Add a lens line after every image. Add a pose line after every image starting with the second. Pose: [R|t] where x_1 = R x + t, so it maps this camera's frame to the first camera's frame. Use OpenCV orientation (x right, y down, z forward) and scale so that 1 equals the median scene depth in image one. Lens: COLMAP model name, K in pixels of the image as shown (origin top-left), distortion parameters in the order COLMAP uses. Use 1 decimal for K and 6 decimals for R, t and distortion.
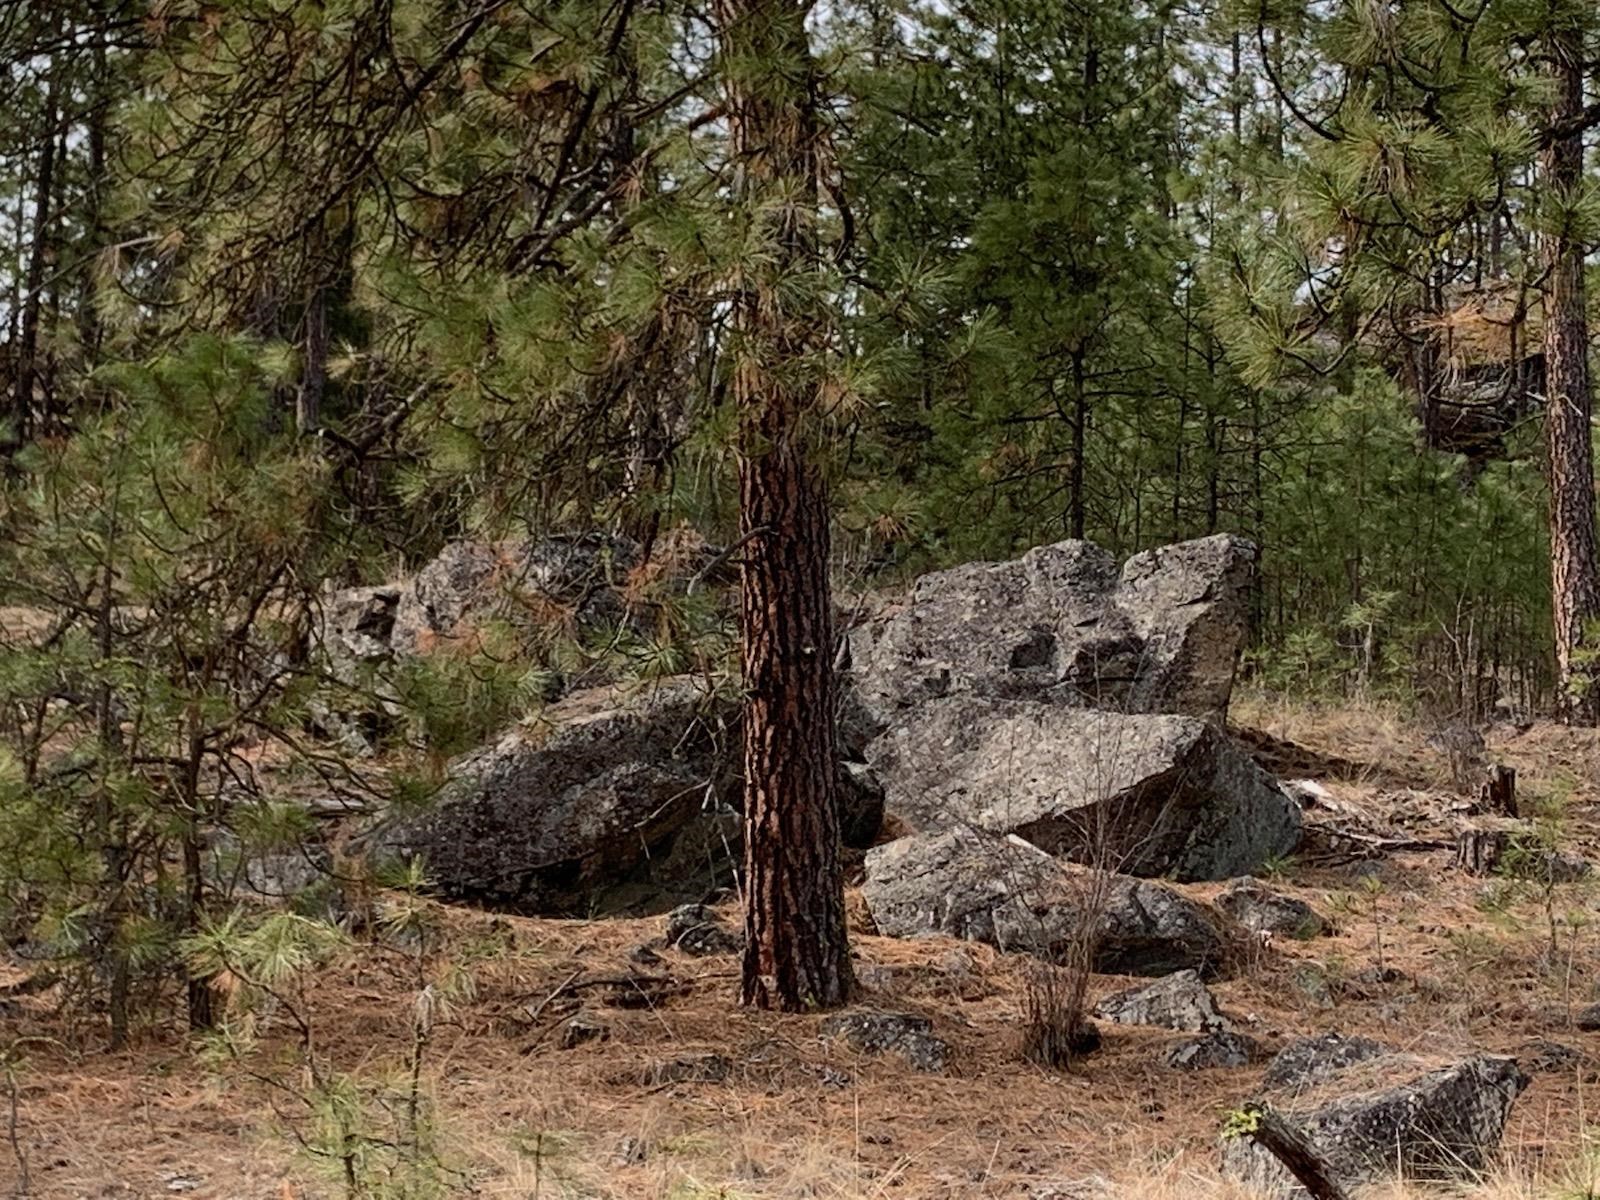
lens RADIAL K [[4008.4, 0, 800.2], [0, 4008.4, 599.5], [0, 0, 1]] dist [-0.055057, 0.000000]
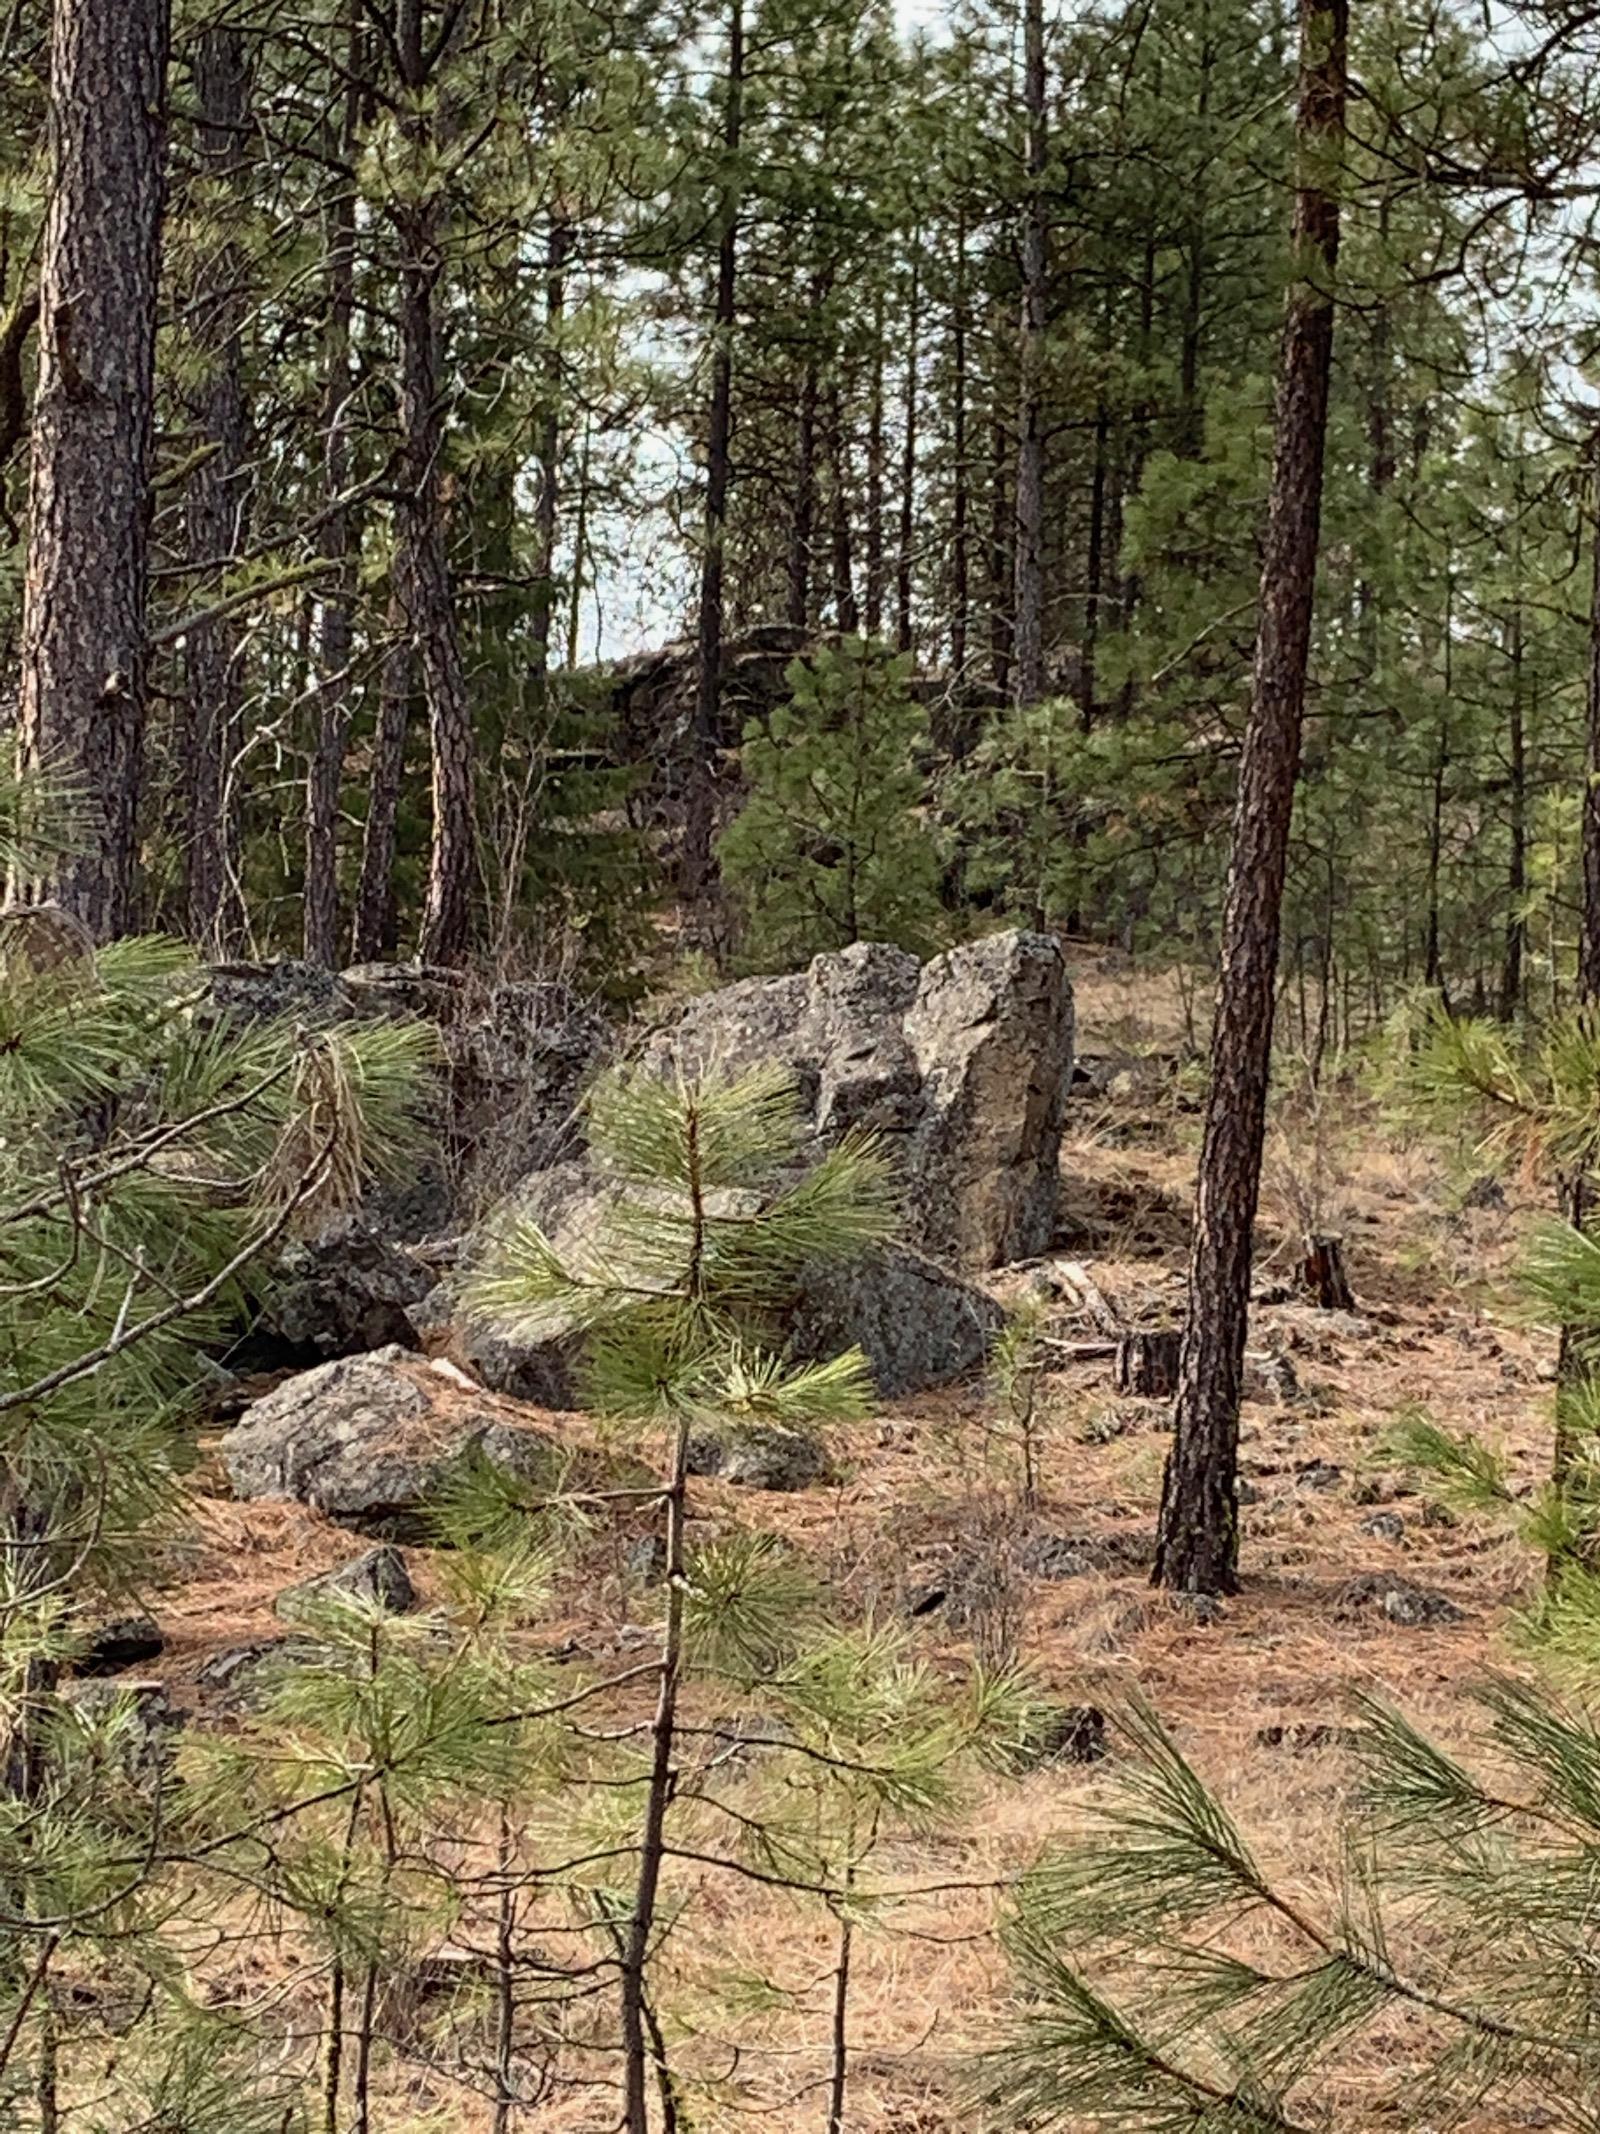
lens RADIAL K [[5346.2, 0, 800.4], [0, 5346.2, 1067.7], [0, 0, 1]] dist [-0.055057, 0.000000]
pose [[0.980505, -0.037282, -0.192926, 0.255269], [0.040326, 0.999116, 0.011873, -0.004140], [0.192313, -0.019422, 0.981141, 0.023277]]
